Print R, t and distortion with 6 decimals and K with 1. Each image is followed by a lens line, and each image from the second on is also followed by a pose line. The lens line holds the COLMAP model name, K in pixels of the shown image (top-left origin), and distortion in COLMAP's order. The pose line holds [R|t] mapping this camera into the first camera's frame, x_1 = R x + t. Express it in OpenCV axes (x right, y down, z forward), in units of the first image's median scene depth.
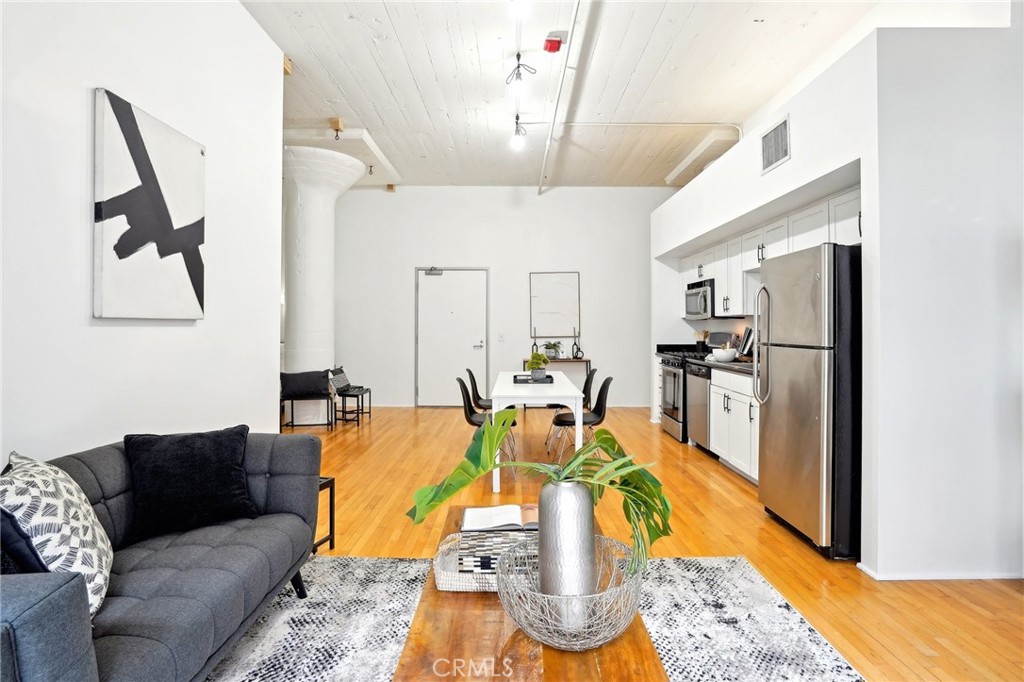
lens RADIAL K [[522.8, 0, 511.9], [0, 522.8, 321.1], [0, 0, 1]] dist [-0.059636, 0.027333]
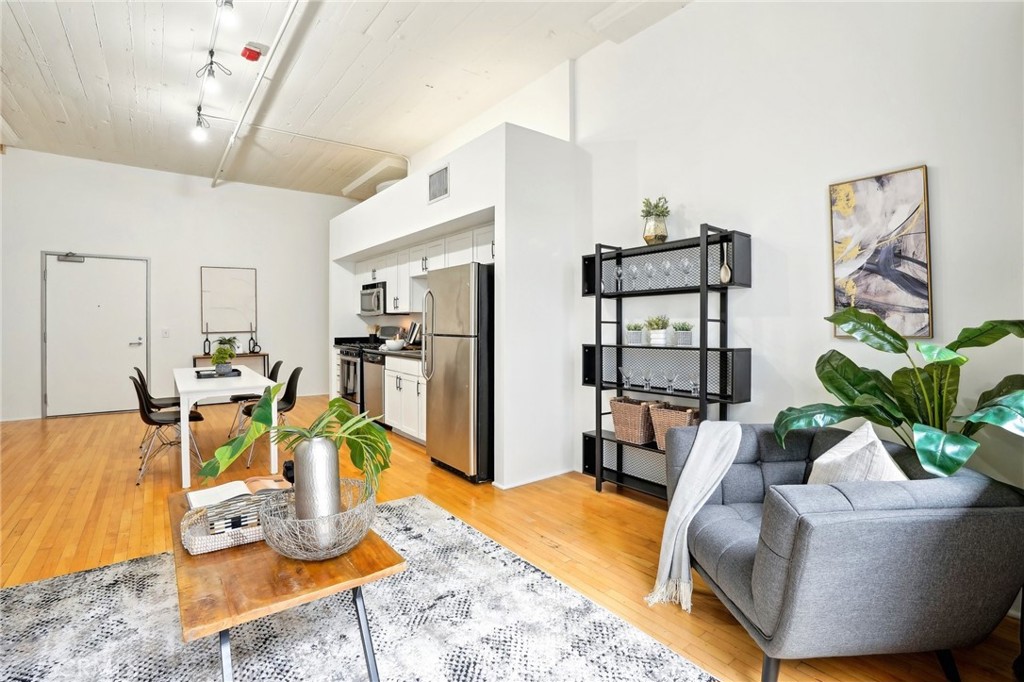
lens RADIAL K [[482.0, 0, 511.8], [0, 482.0, 324.3], [0, 0, 1]] dist [-0.074417, 0.030549]
pose [[0.792777, -0.003523, 0.609502, -0.055643], [-0.005491, 0.999901, 0.012921, 0.000660], [-0.609487, -0.013590, 0.792680, -0.059435]]
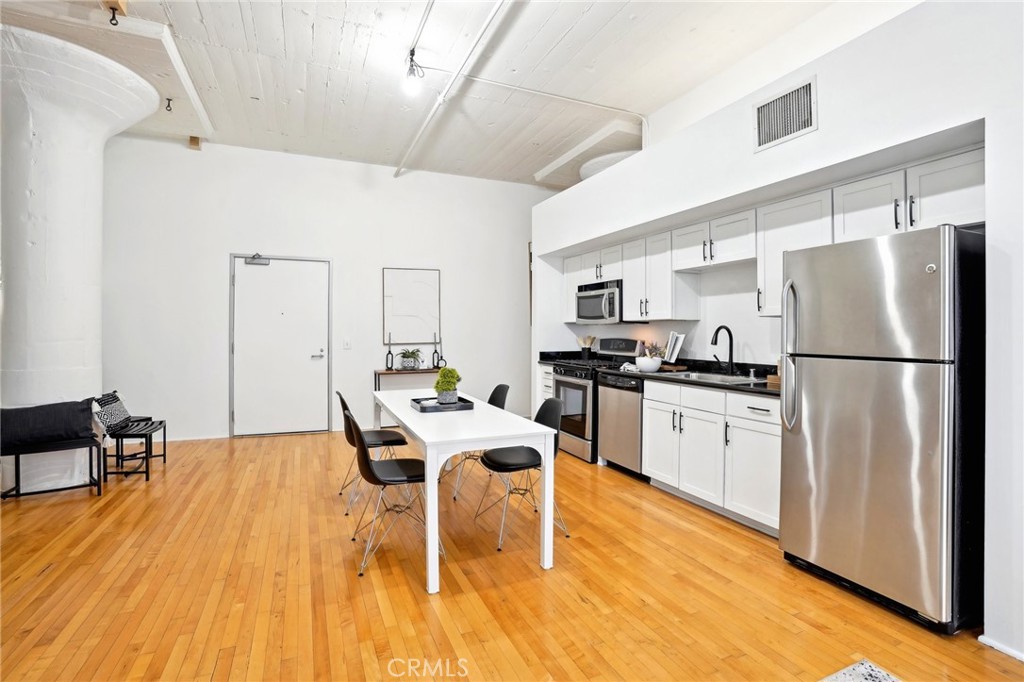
lens RADIAL K [[479.0, 0, 512.0], [0, 479.0, 329.6], [0, 0, 1]] dist [-0.072296, 0.027905]
pose [[0.914216, 0.002763, 0.405217, -0.124388], [-0.005571, 0.999968, 0.005750, 0.002230], [-0.405188, -0.007514, 0.914202, 0.309077]]
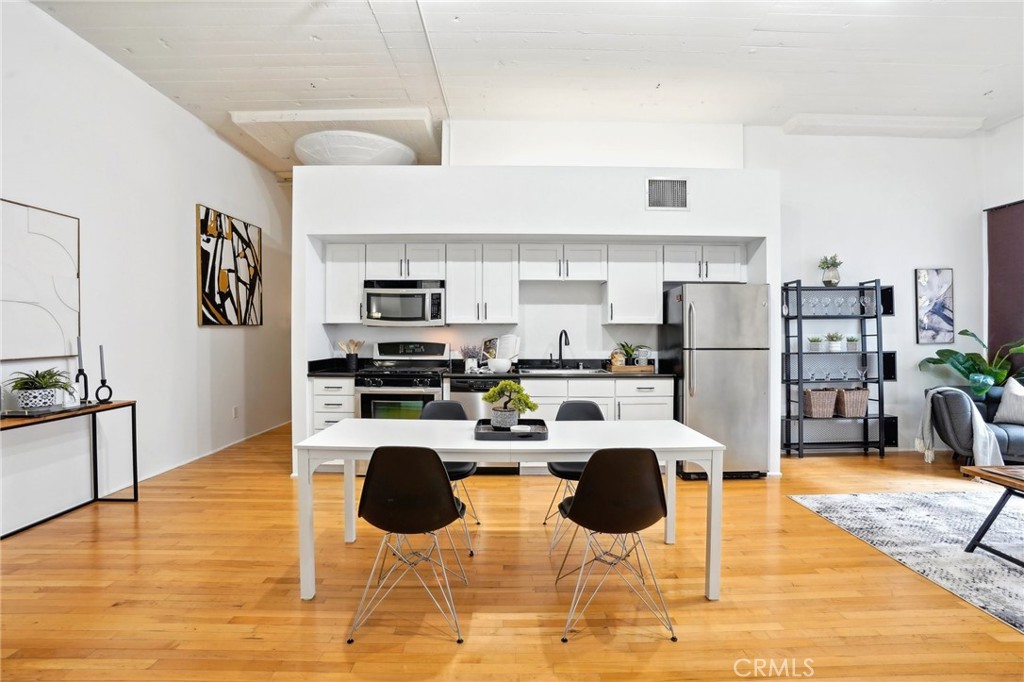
lens RADIAL K [[475.5, 0, 513.9], [0, 475.5, 335.7], [0, 0, 1]] dist [-0.075474, 0.030330]
pose [[-0.017460, 0.001100, 0.999847, -0.410424], [-0.010328, 0.999946, -0.001280, 0.011094], [-0.999794, -0.010349, -0.017448, 0.889095]]
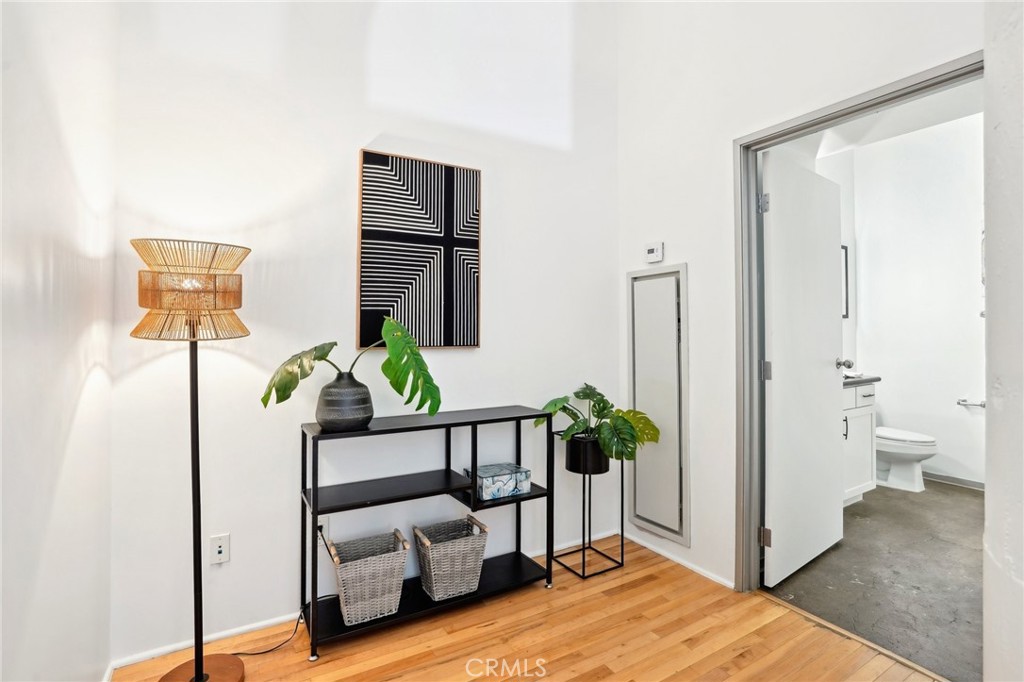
lens RADIAL K [[482.0, 0, 511.8], [0, 482.0, 324.3], [0, 0, 1]] dist [-0.074417, 0.030549]
pose [[-0.515025, 0.019209, 0.856960, 0.036164], [-0.010340, 0.999537, -0.028619, 0.016401], [-0.857113, -0.023600, -0.514587, 1.383413]]
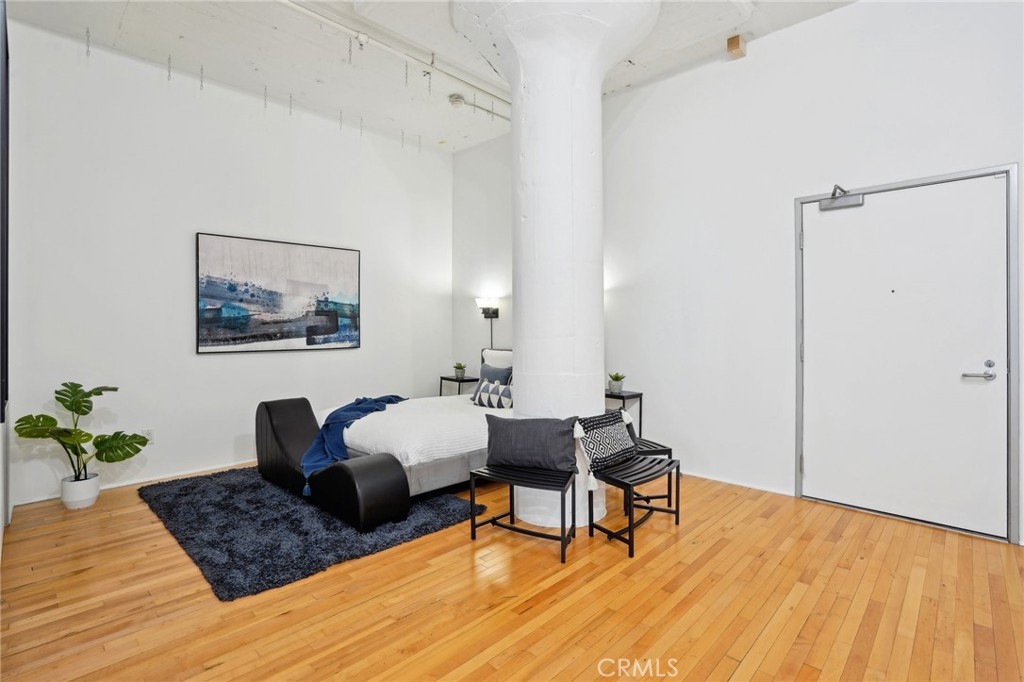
lens RADIAL K [[489.9, 0, 515.4], [0, 489.9, 327.8], [0, 0, 1]] dist [-0.068164, 0.027381]
pose [[0.722694, -0.003567, -0.691159, -0.102705], [0.010221, 0.999932, 0.005527, 0.011199], [0.691093, -0.011059, 0.722682, 0.748457]]
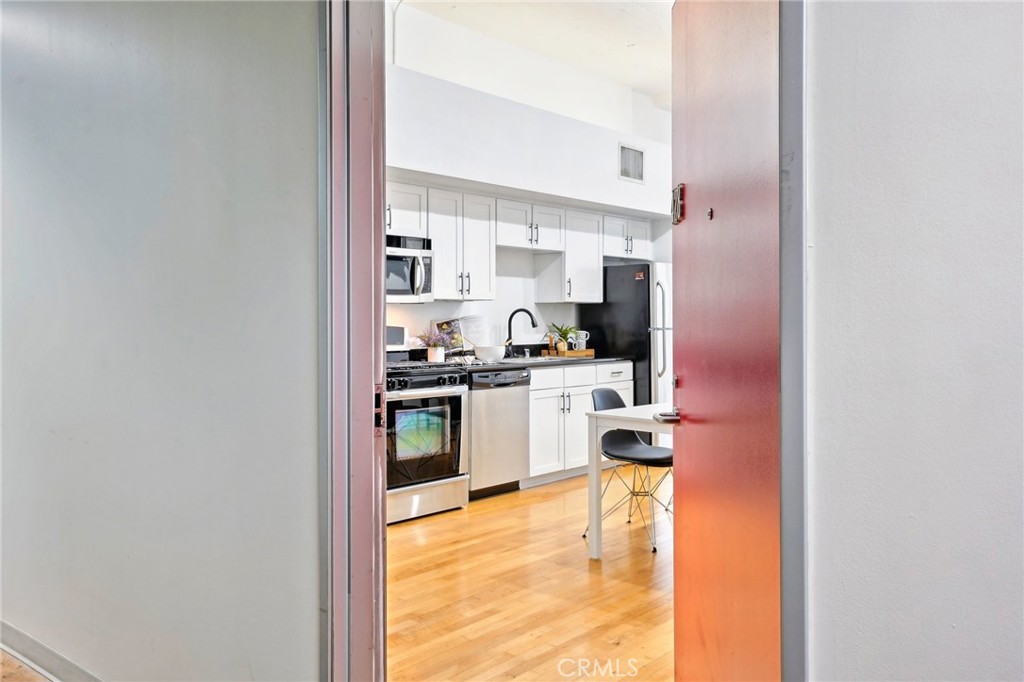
lens RADIAL K [[852.0, 0, 515.5], [0, 852.0, 318.5], [0, 0, 1]] dist [0.002712, -0.000085]
pose [[-0.763989, -0.002027, 0.645226, -0.355047], [-0.005363, 0.999980, -0.003208, 0.016695], [-0.645207, -0.005911, -0.763985, 1.705458]]
